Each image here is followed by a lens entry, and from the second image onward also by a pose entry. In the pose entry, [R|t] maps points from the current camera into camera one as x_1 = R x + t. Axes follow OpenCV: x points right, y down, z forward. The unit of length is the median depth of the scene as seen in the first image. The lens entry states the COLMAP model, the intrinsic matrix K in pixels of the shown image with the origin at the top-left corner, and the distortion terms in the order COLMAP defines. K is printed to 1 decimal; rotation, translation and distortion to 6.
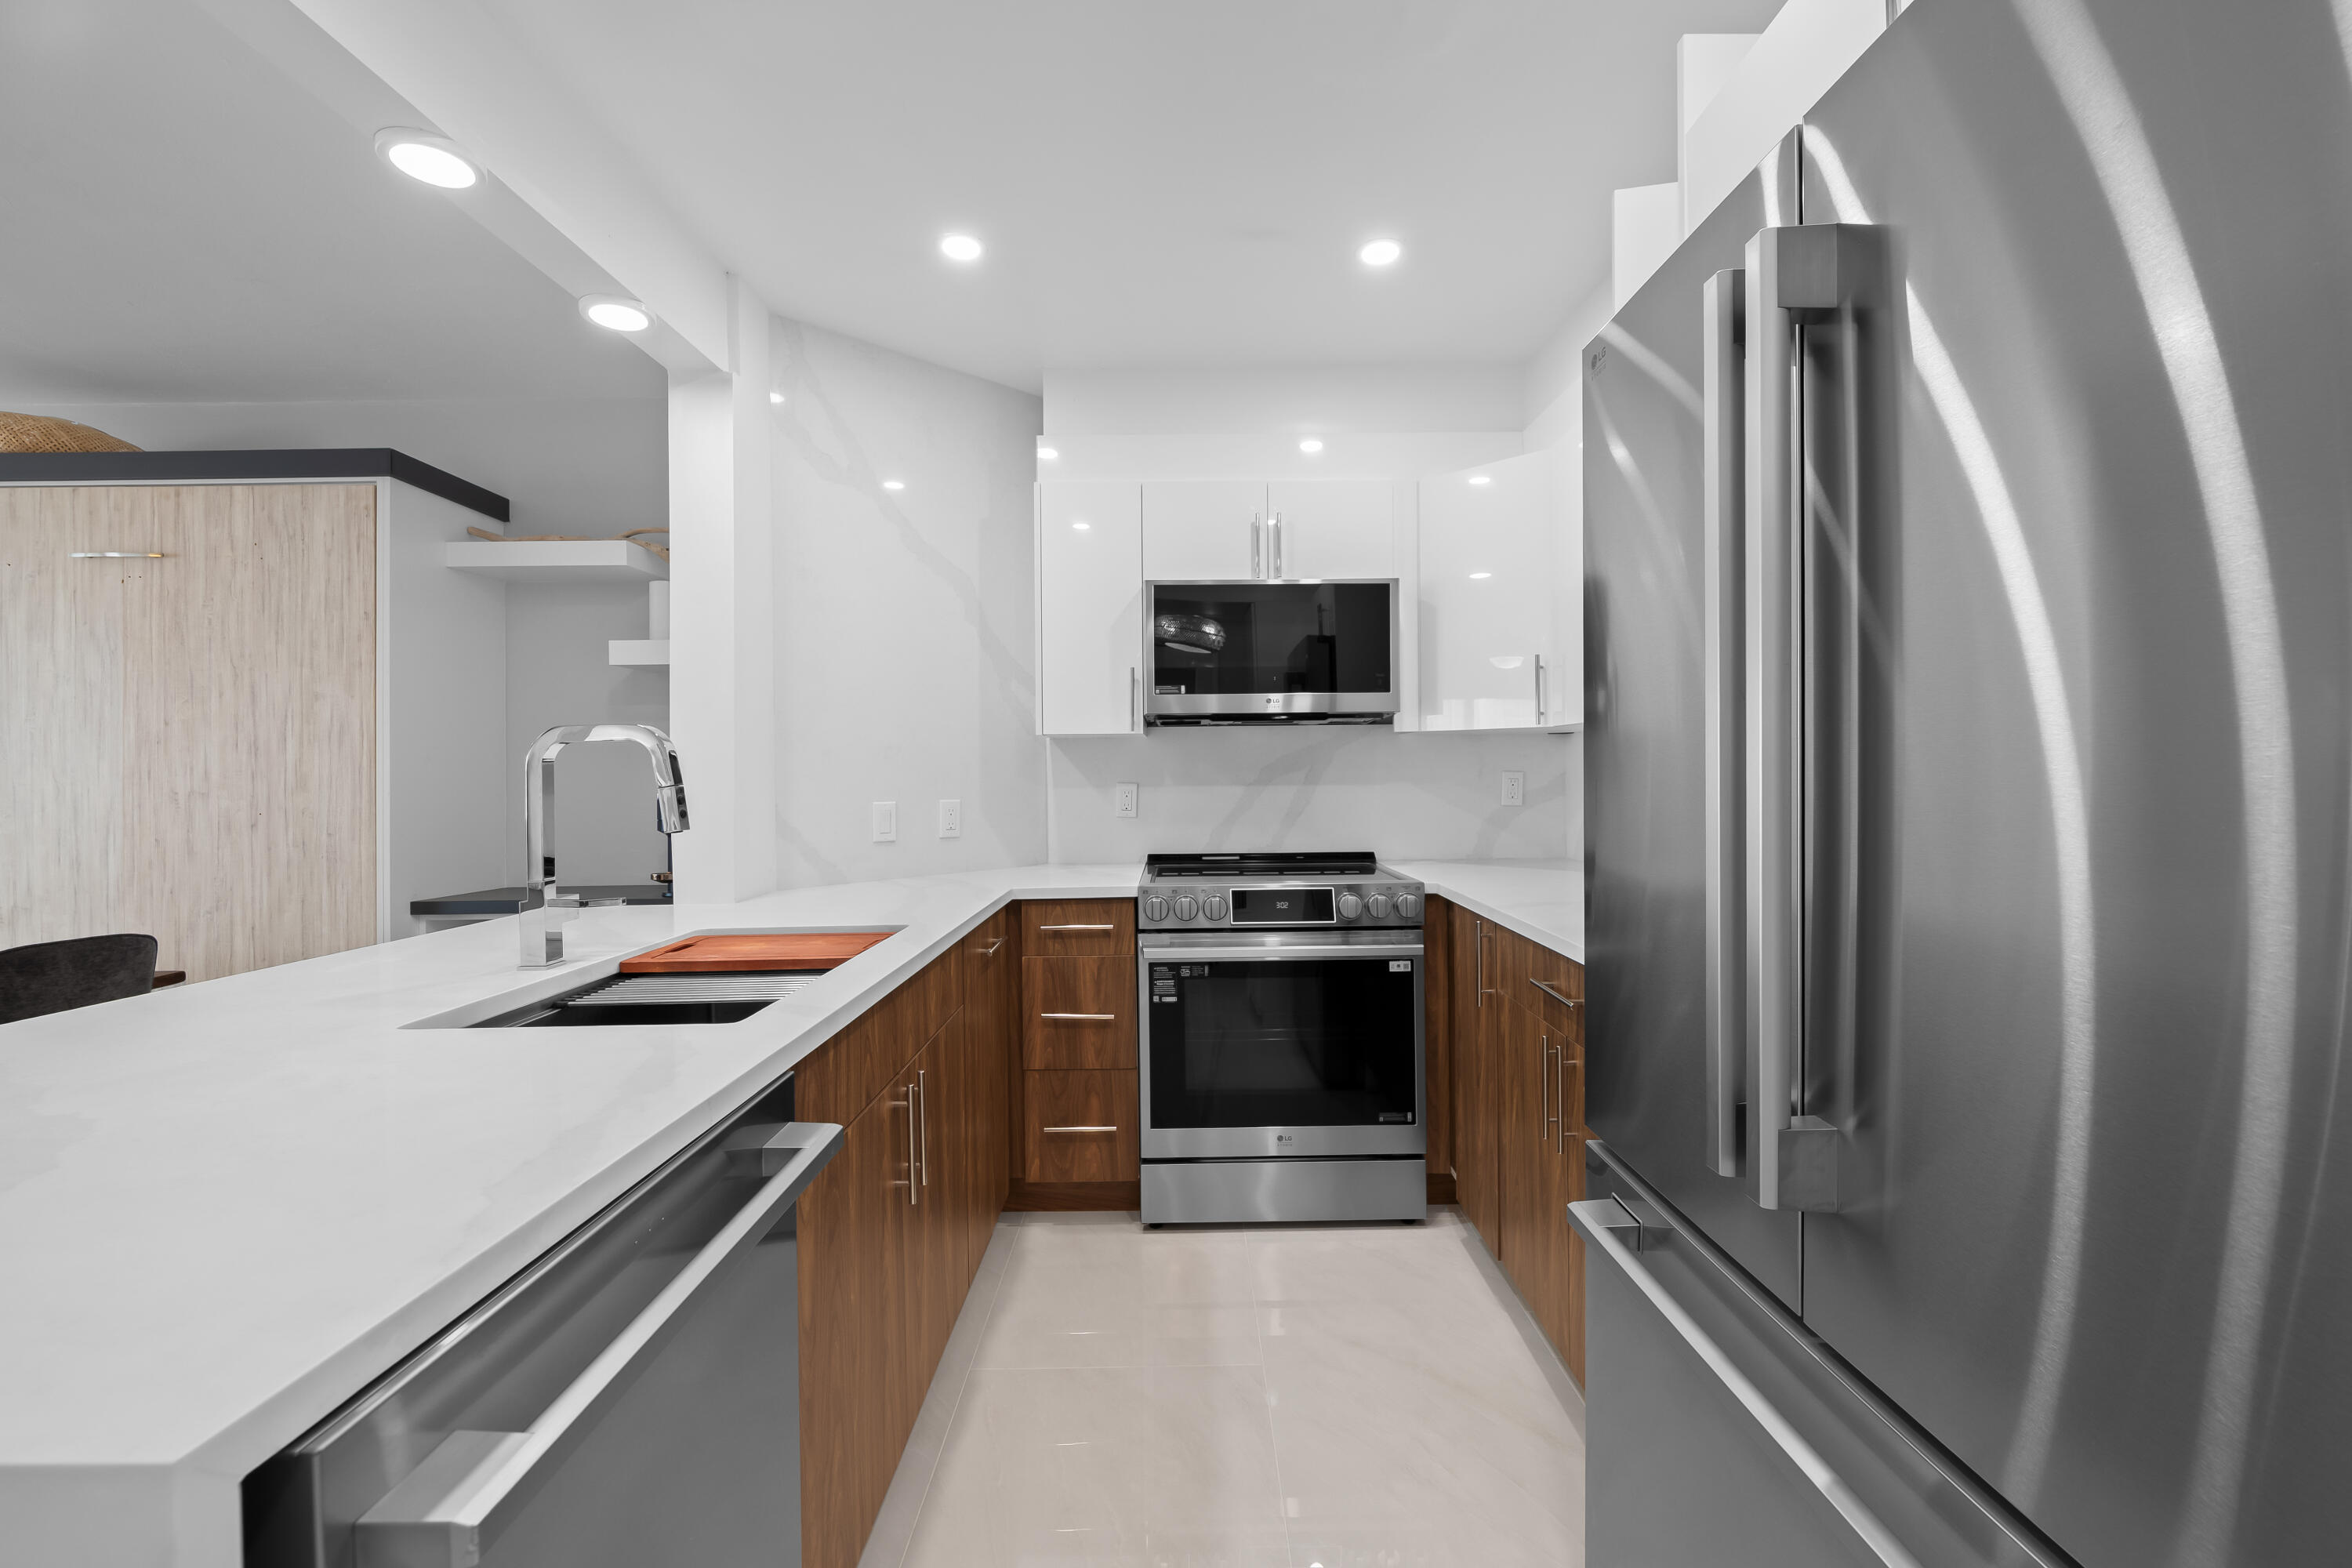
lens RADIAL K [[931.9, 0, 1184.8], [0, 931.9, 773.0], [0, 0, 1]] dist [-0.011690, -0.000176]
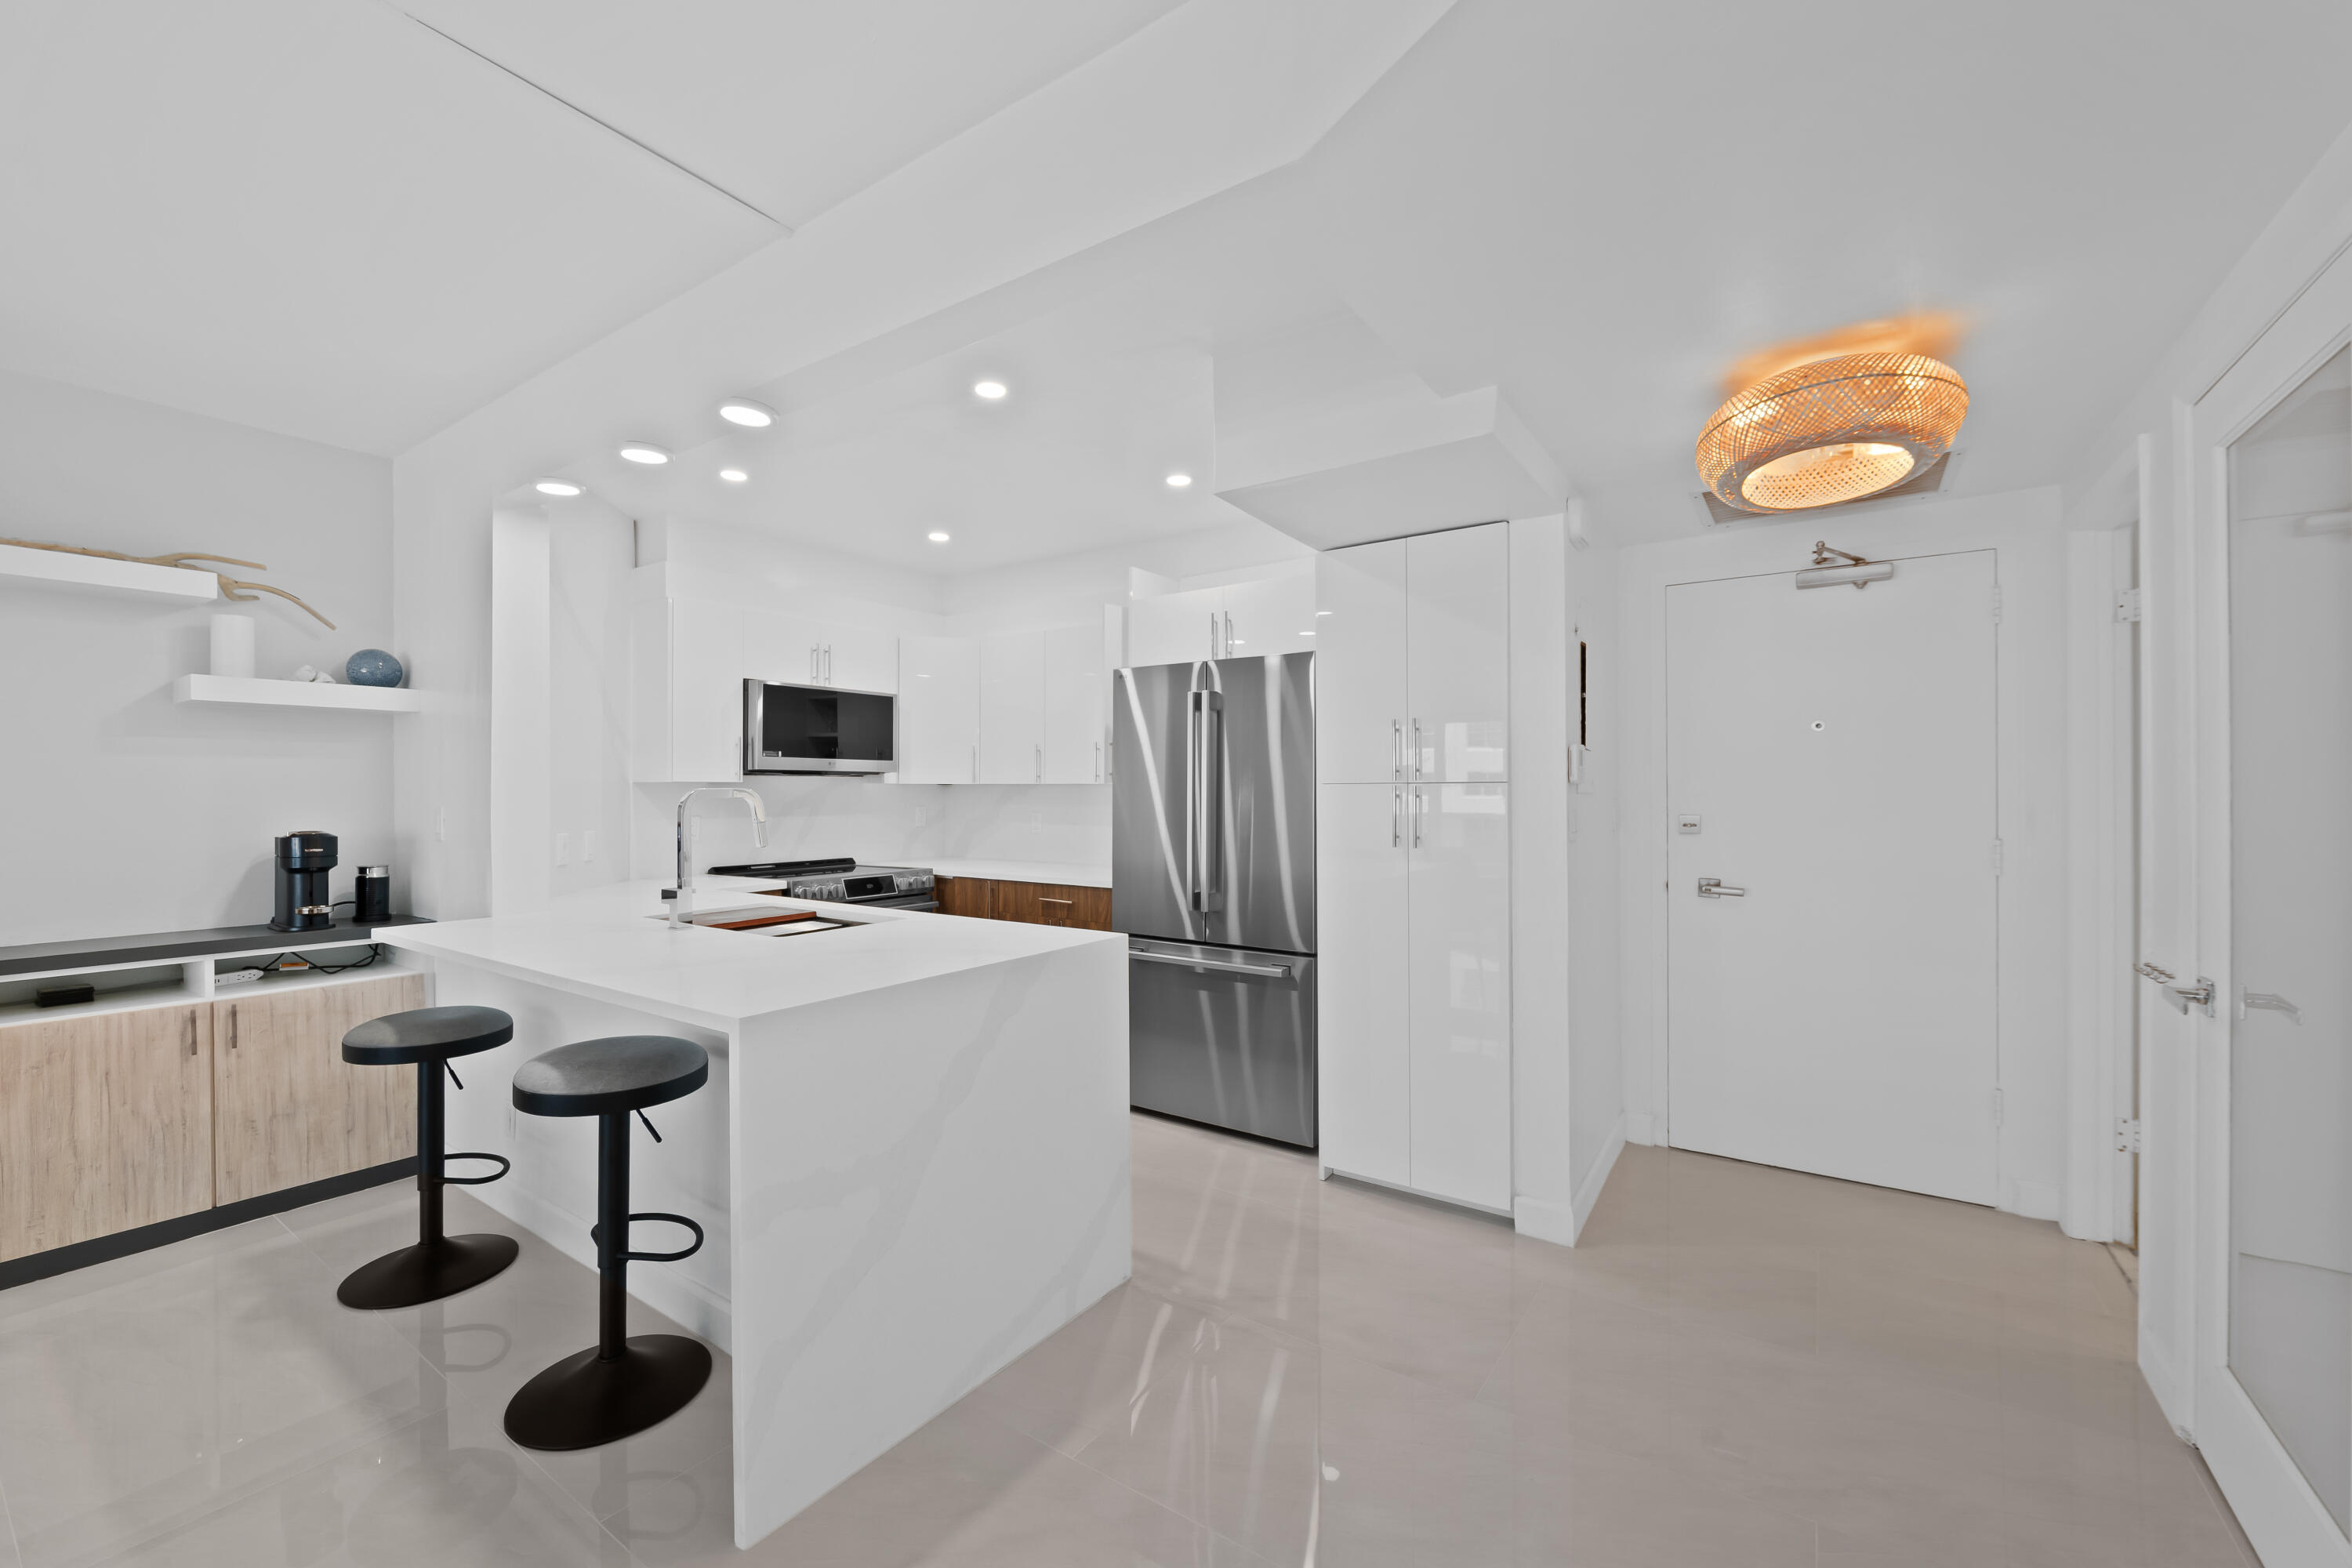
lens RADIAL K [[939.6, 0, 1184.5], [0, 939.6, 791.1], [0, 0, 1]] dist [-0.004156, -0.000456]
pose [[0.579726, 0.008903, 0.814763, -0.884206], [-0.001602, 0.999951, -0.009786, -0.015179], [-0.814810, 0.004368, 0.579712, -0.435425]]
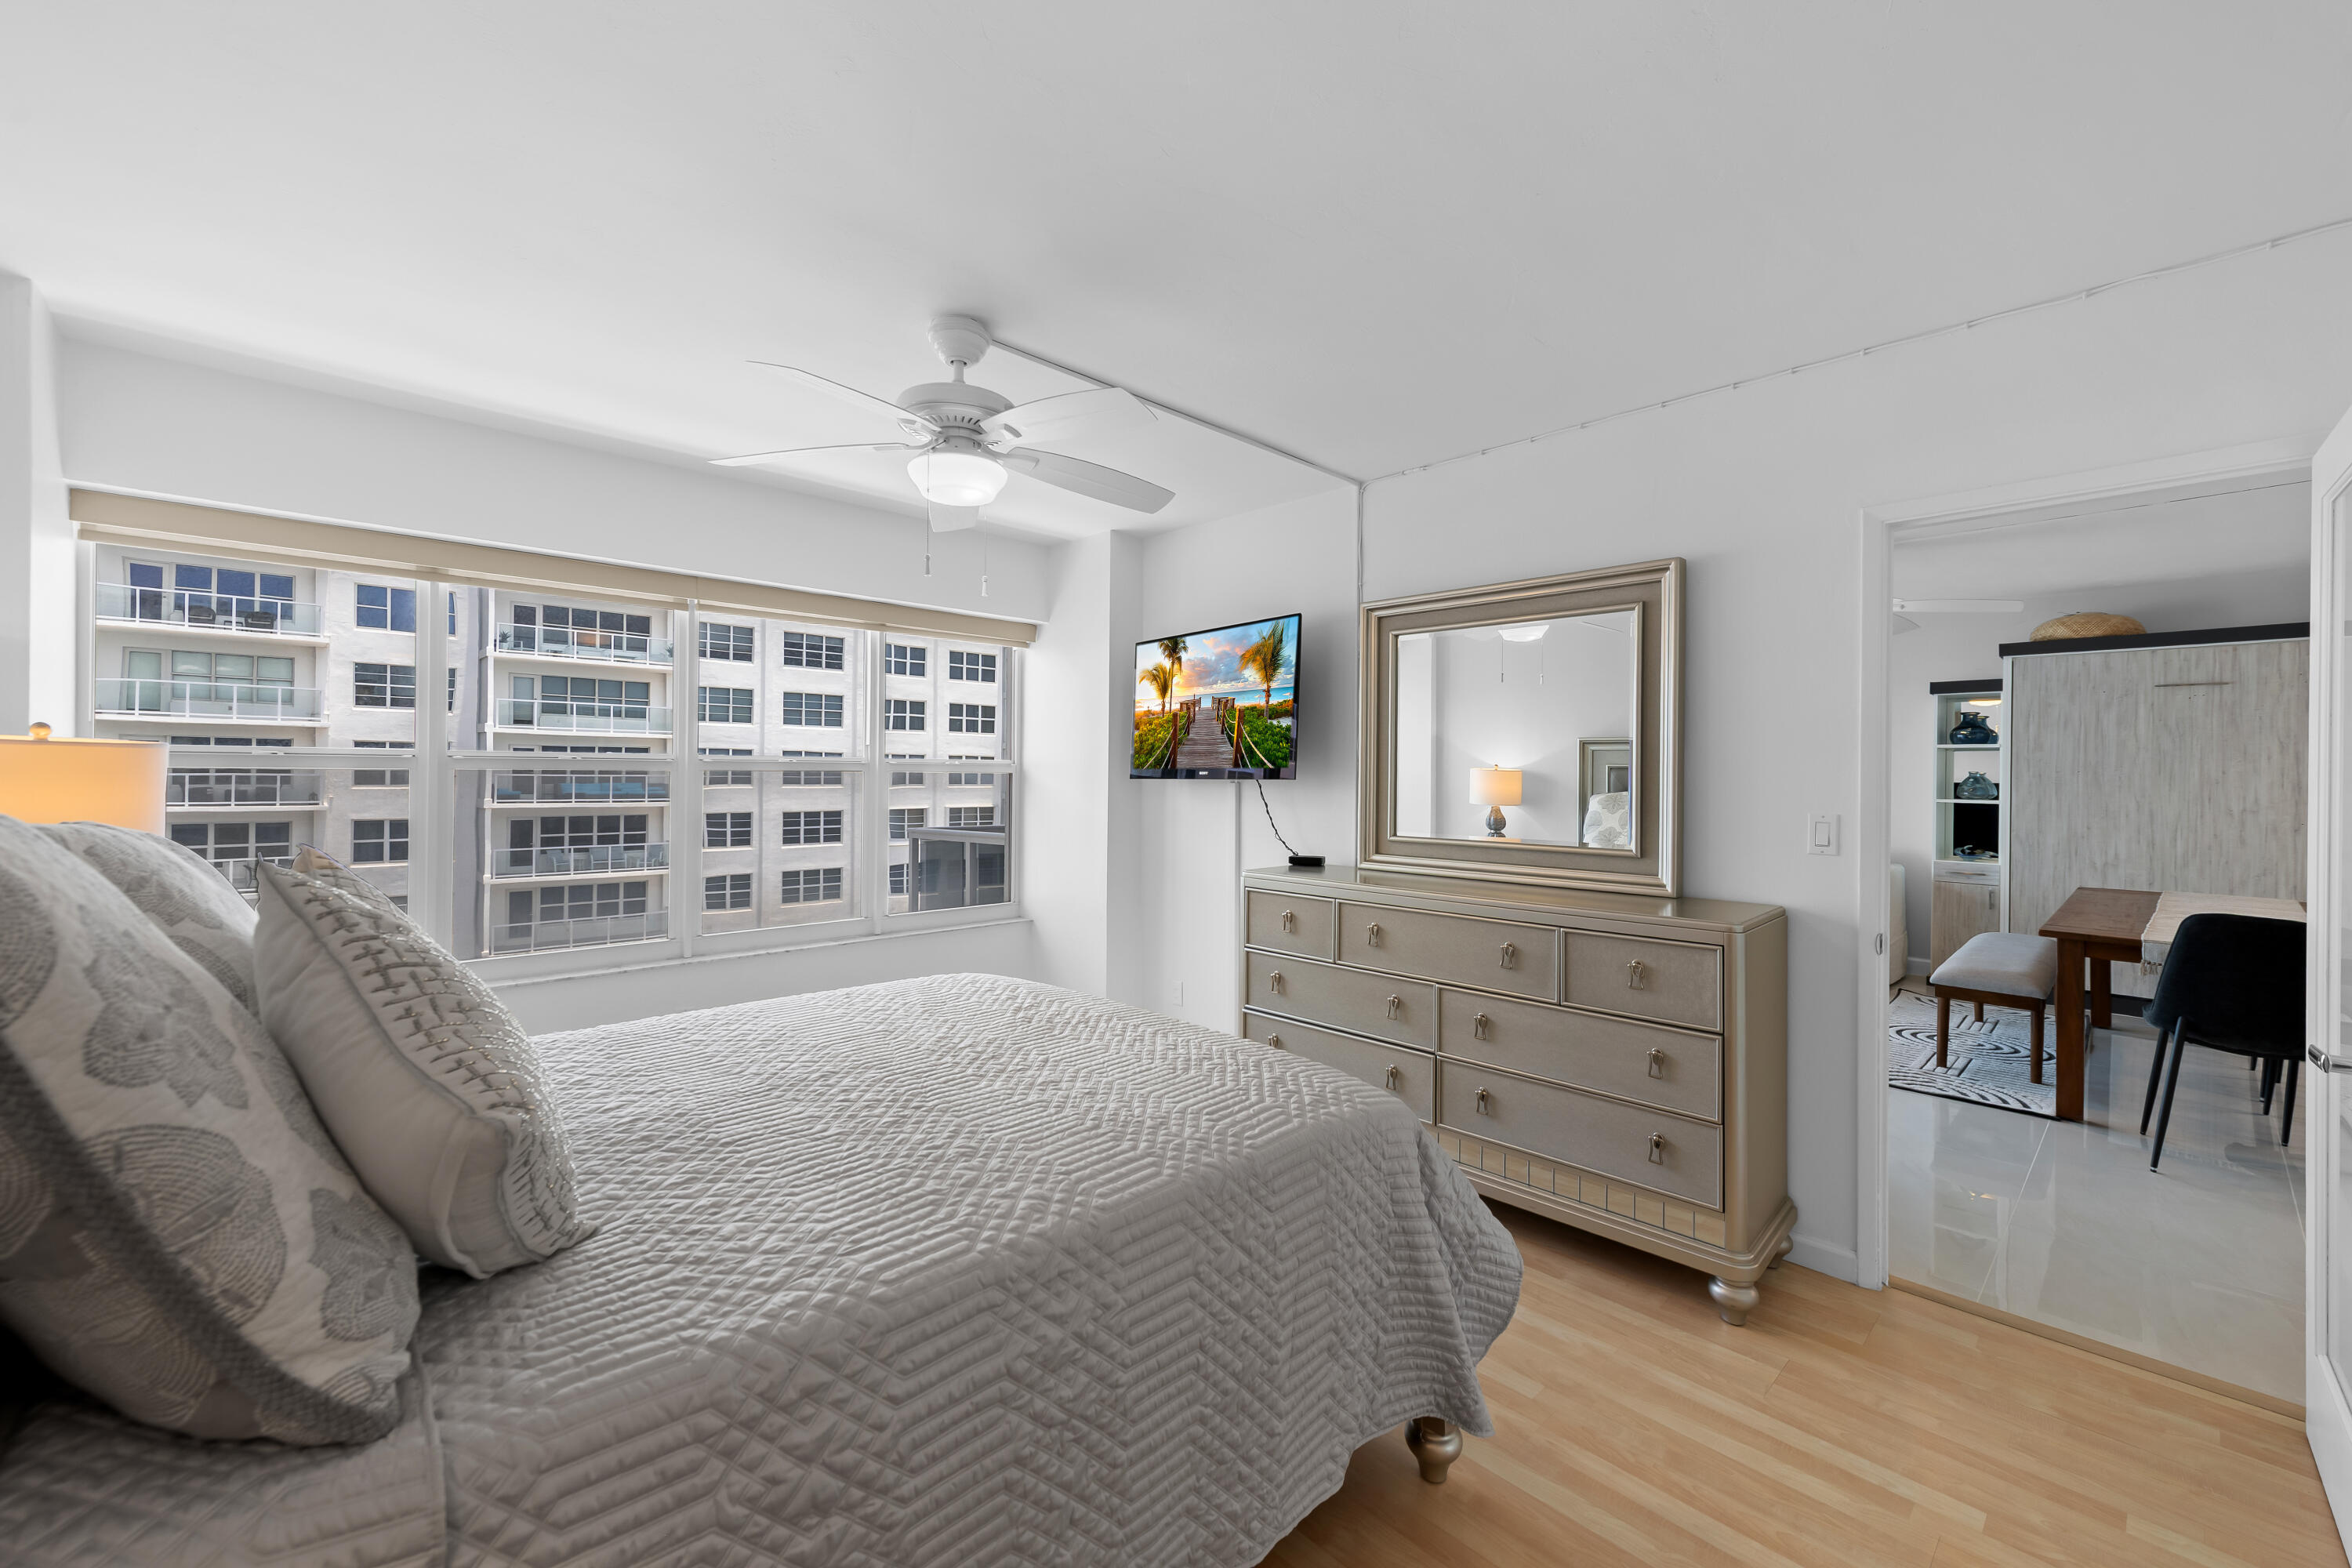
lens RADIAL K [[934.2, 0, 1185.1], [0, 934.2, 771.1], [0, 0, 1]] dist [0.008967, 0.000052]
pose [[0.672016, 0.016026, -0.740363, -1.105939], [-0.018503, 0.999817, 0.004848, -0.028021], [0.740305, 0.010441, 0.672190, -1.865246]]
